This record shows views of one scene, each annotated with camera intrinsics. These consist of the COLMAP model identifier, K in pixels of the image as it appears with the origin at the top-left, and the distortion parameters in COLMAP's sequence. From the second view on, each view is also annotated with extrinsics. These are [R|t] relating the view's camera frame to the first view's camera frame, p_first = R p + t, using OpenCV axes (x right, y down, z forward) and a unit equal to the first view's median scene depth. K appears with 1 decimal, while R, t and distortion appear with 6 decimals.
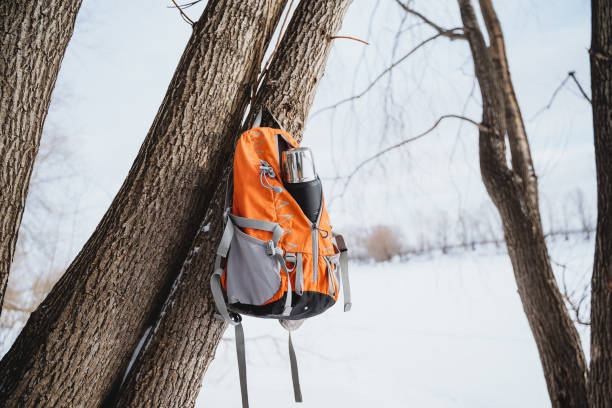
lens RADIAL K [[534.4, 0, 305.0], [0, 534.4, 205.9], [0, 0, 1]] dist [-0.108323, 0.087052]
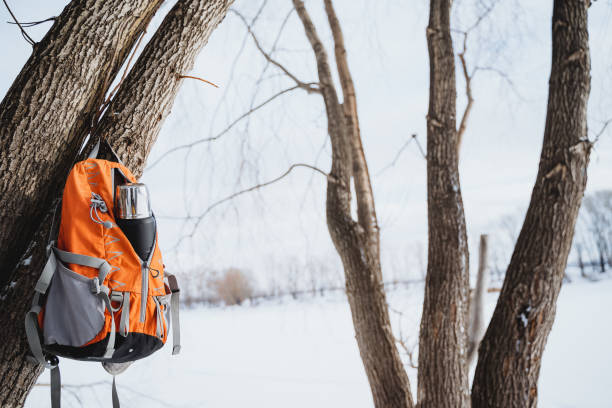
lens RADIAL K [[534.4, 0, 305.0], [0, 534.4, 205.9], [0, 0, 1]] dist [-0.108323, 0.087052]
pose [[0.961934, 0.068922, 0.264449, 0.032672], [-0.047551, 0.995126, -0.086391, 0.000625], [-0.269114, 0.070528, 0.960523, -0.006579]]
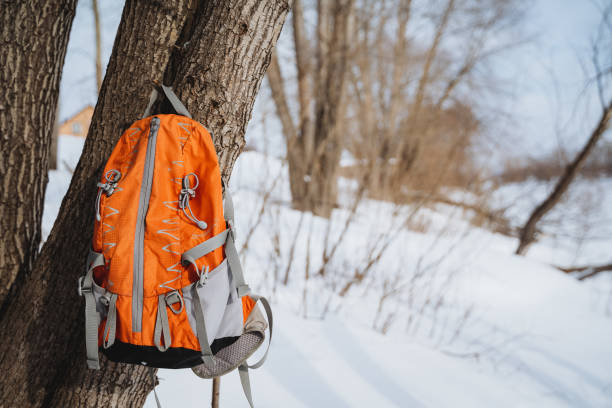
lens RADIAL K [[652.8, 0, 305.5], [0, 652.8, 207.0], [0, 0, 1]] dist [0.004558, 0.013927]
pose [[0.717438, 0.064039, -0.693672, 0.752269], [0.076025, 0.982620, 0.169344, -0.163274], [0.692461, -0.174231, 0.700101, 0.474052]]
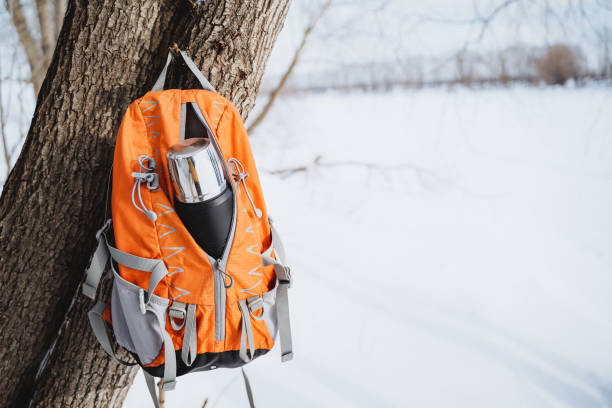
lens RADIAL K [[534.4, 0, 305.0], [0, 534.4, 205.9], [0, 0, 1]] dist [-0.108323, 0.087052]
pose [[0.956454, 0.102620, -0.273249, 0.268506], [-0.003894, 0.940561, 0.339603, -0.232832], [0.291858, -0.323751, 0.900003, 0.431744]]
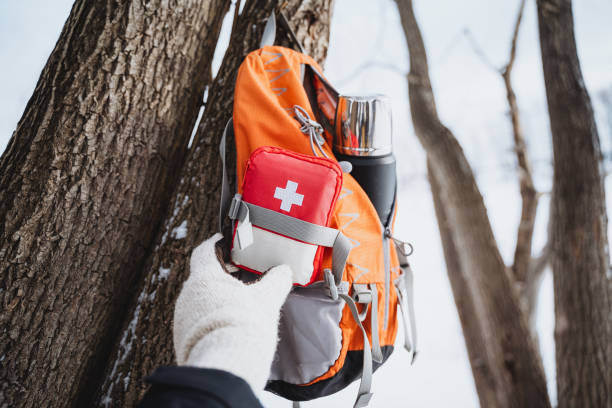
lens RADIAL K [[499.2, 0, 305.1], [0, 499.2, 205.7], [0, 0, 1]] dist [-0.109181, 0.086747]
pose [[0.973158, -0.014235, 0.229699, -0.174963], [-0.010955, 0.994088, 0.108020, -0.040010], [-0.229879, -0.107637, 0.967249, 0.480689]]
